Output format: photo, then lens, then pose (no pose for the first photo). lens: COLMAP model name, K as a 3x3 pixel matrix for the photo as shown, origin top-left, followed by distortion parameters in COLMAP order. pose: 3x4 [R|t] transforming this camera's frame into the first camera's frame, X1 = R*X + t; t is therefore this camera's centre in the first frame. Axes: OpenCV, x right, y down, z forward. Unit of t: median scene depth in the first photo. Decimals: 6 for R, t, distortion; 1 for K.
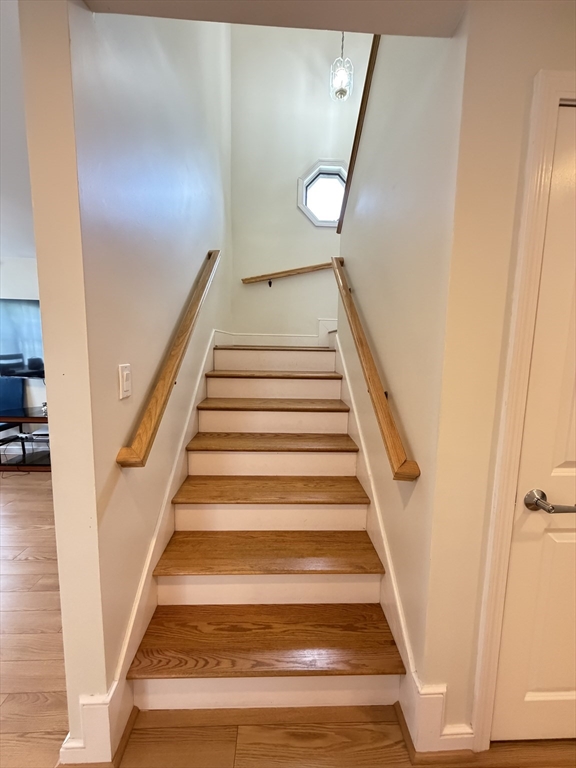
lens RADIAL K [[304.6, 0, 284.4], [0, 304.6, 382.2], [0, 0, 1]] dist [0.013282, 0.000215]
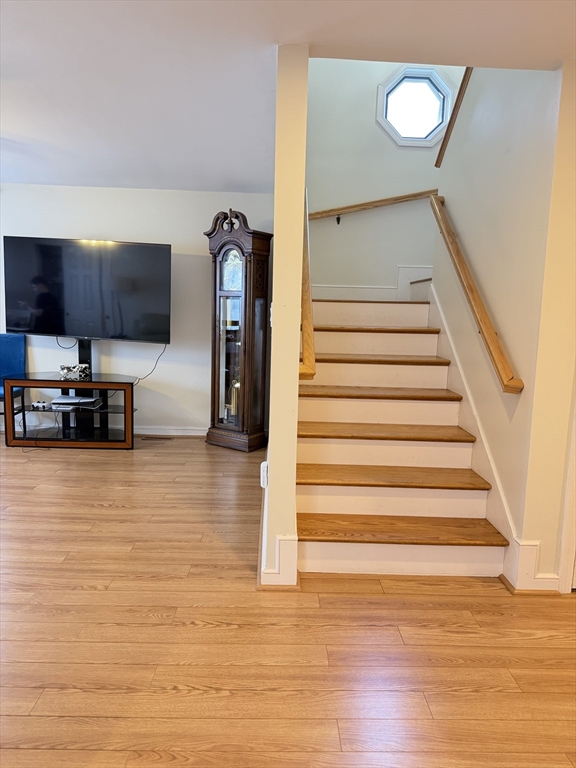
lens RADIAL K [[539.0, 0, 287.7], [0, 539.0, 386.6], [0, 0, 1]] dist [0.097560, -0.110680]
pose [[0.999907, 0.013433, 0.002427, -0.283985], [-0.013476, 0.999736, 0.018618, 0.133464], [-0.002176, -0.018649, 0.999824, -0.663580]]
